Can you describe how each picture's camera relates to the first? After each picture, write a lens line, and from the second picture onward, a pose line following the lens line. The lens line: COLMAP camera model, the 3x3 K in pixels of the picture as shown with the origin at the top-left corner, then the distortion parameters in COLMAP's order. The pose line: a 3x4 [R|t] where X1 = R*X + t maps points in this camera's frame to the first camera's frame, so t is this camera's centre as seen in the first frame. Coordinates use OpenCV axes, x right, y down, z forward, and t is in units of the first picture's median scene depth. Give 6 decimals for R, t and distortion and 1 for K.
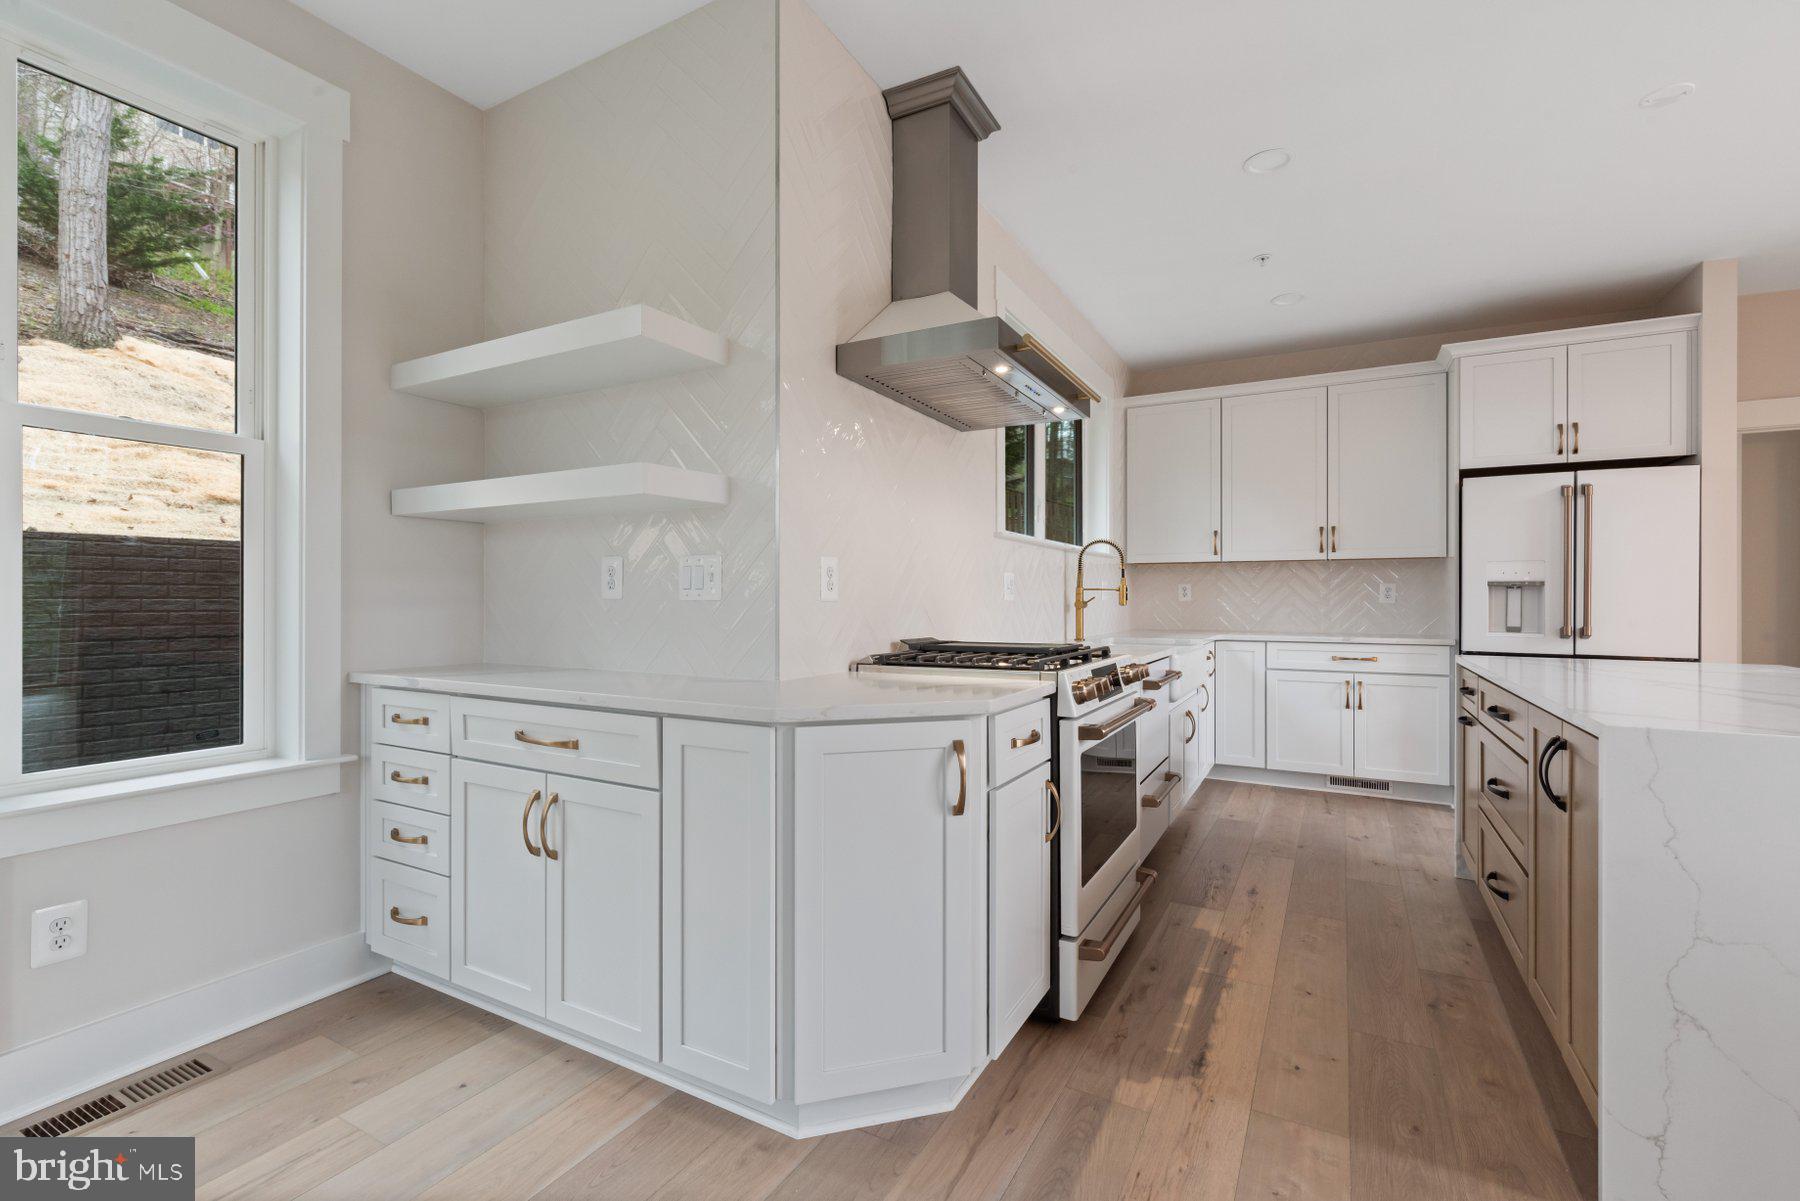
lens RADIAL K [[796.1, 0, 904.1], [0, 796.1, 597.2], [0, 0, 1]] dist [-0.000246, 0.000073]
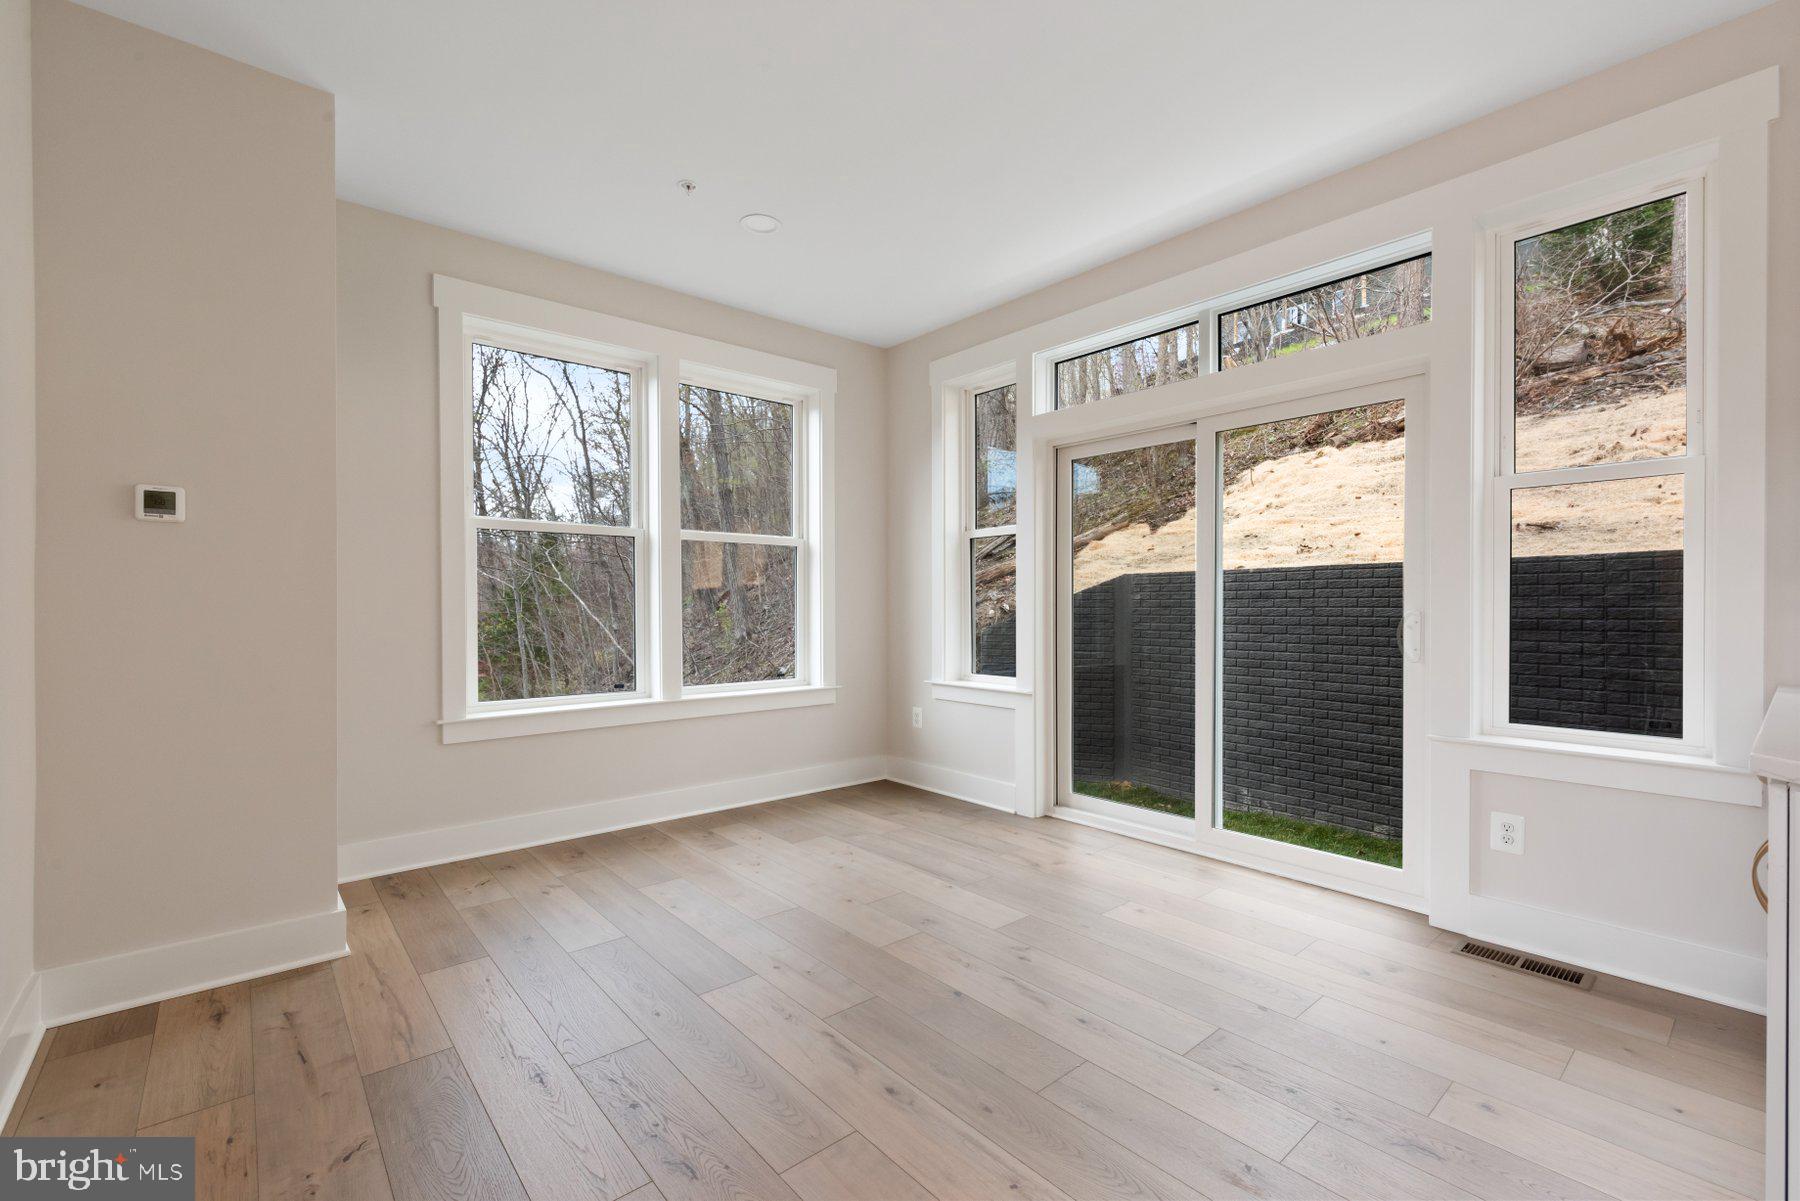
lens RADIAL K [[776.7, 0, 911.9], [0, 776.7, 606.7], [0, 0, 1]] dist [-0.000154, 0.000031]
pose [[-0.351918, -0.001533, -0.936030, 0.531639], [-0.001122, 0.999999, -0.001216, 0.005343], [0.936030, 0.000623, -0.351919, 0.378566]]
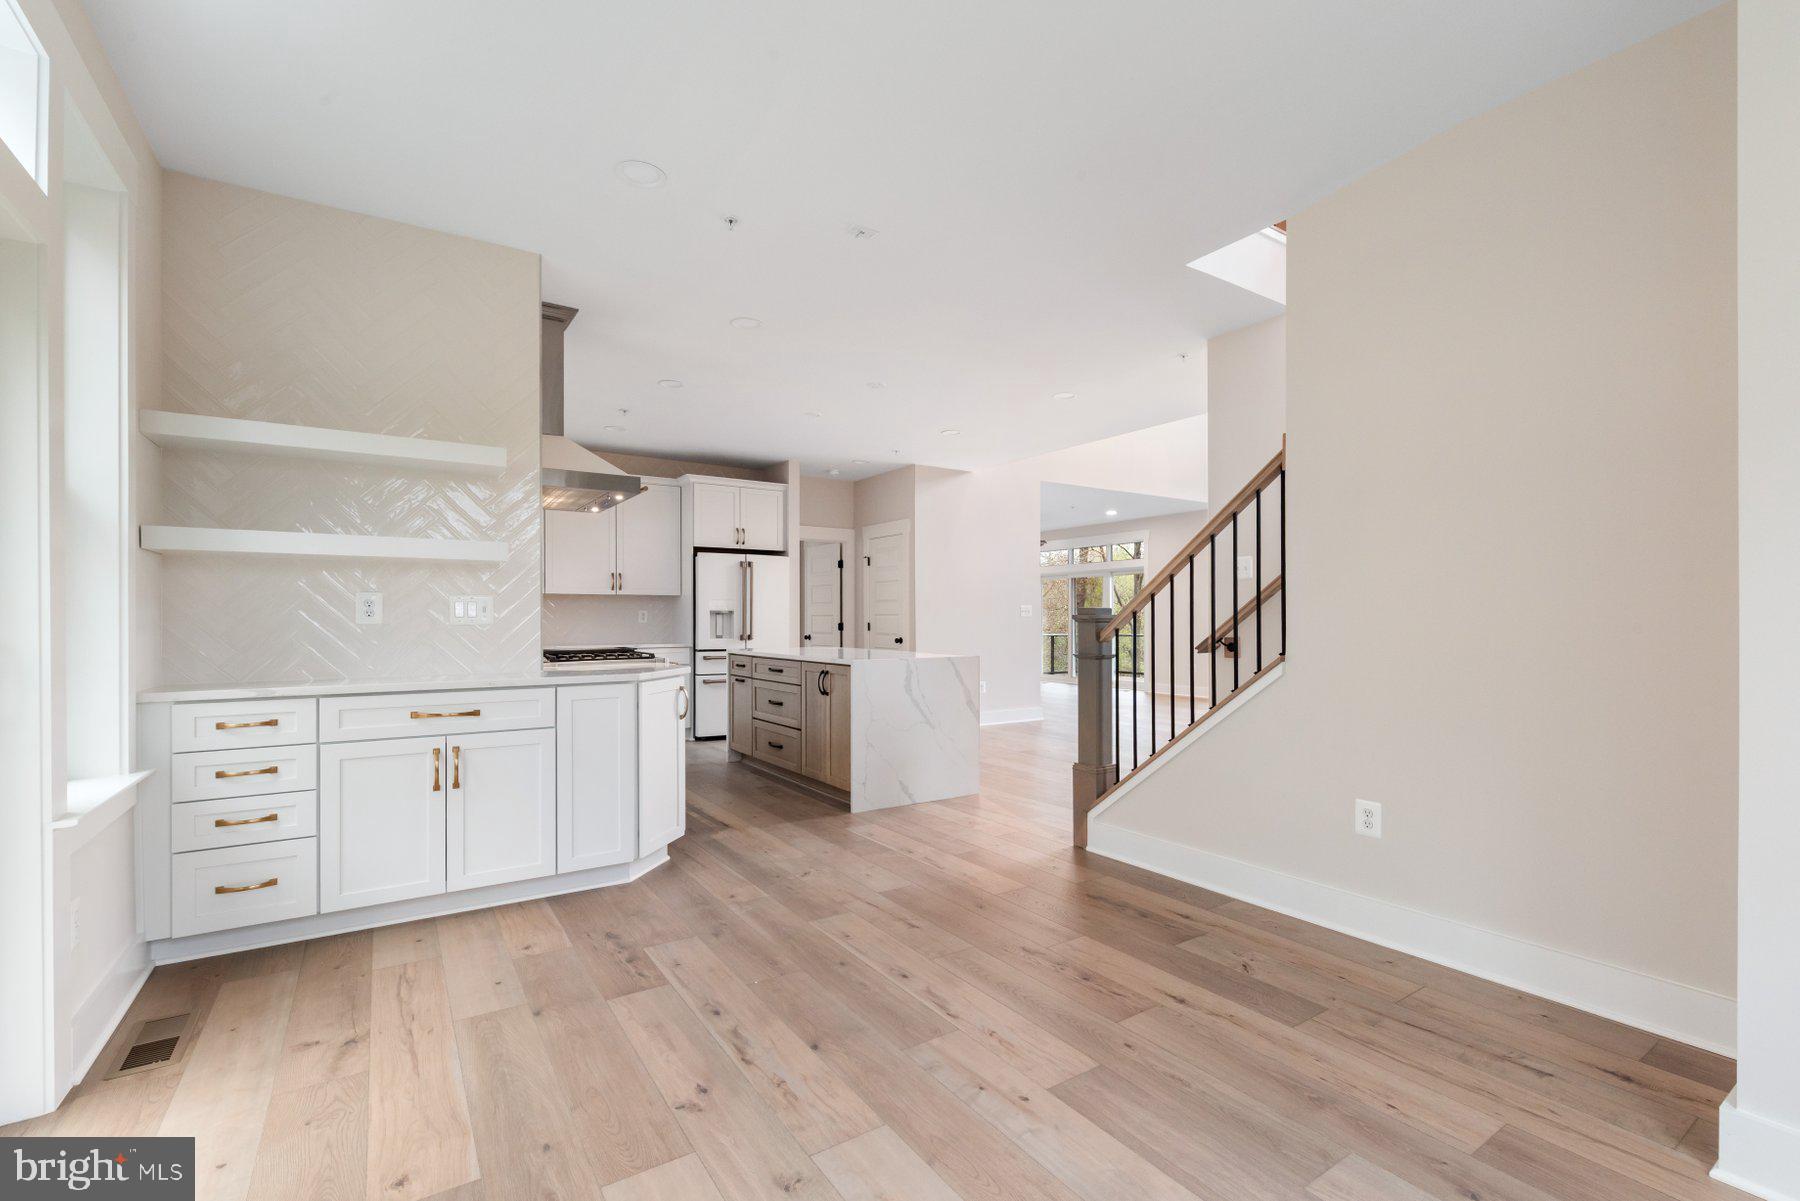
lens RADIAL K [[796.1, 0, 904.1], [0, 796.1, 597.2], [0, 0, 1]] dist [-0.000246, 0.000073]
pose [[0.474422, 0.020480, 0.880060, -1.202890], [0.002673, 0.999691, -0.024705, -0.007698], [-0.880294, 0.014073, 0.474220, -0.459732]]
